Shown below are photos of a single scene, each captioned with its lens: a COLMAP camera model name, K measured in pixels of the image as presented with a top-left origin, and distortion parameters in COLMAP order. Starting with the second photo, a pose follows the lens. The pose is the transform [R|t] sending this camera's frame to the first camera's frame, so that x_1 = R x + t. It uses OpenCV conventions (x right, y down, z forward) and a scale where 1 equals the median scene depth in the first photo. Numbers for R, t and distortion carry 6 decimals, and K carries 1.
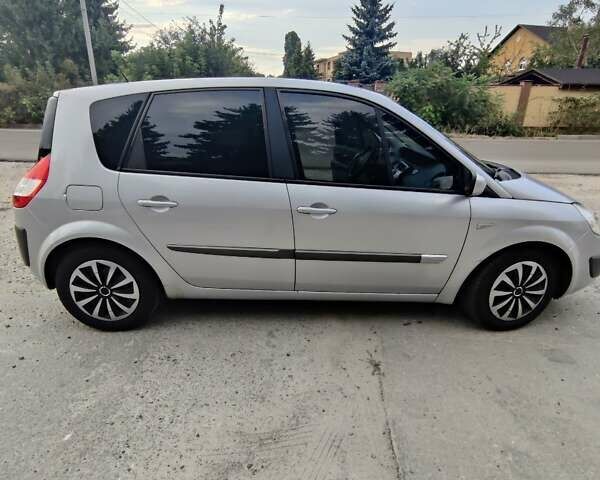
lens RADIAL K [[360.3, 0, 300.0], [0, 360.3, 240.0], [0, 0, 1]] dist [-0.009229, 0.002716]
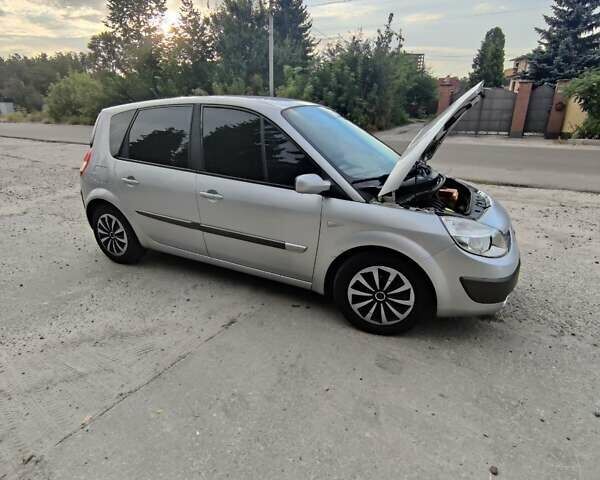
lens RADIAL K [[360.3, 0, 300.0], [0, 360.3, 240.0], [0, 0, 1]] dist [-0.009229, 0.002716]
pose [[0.876486, 0.151344, -0.457021, 0.847495], [-0.156269, 0.987338, 0.027263, -0.006176], [0.455360, 0.047523, 0.889038, -0.021068]]
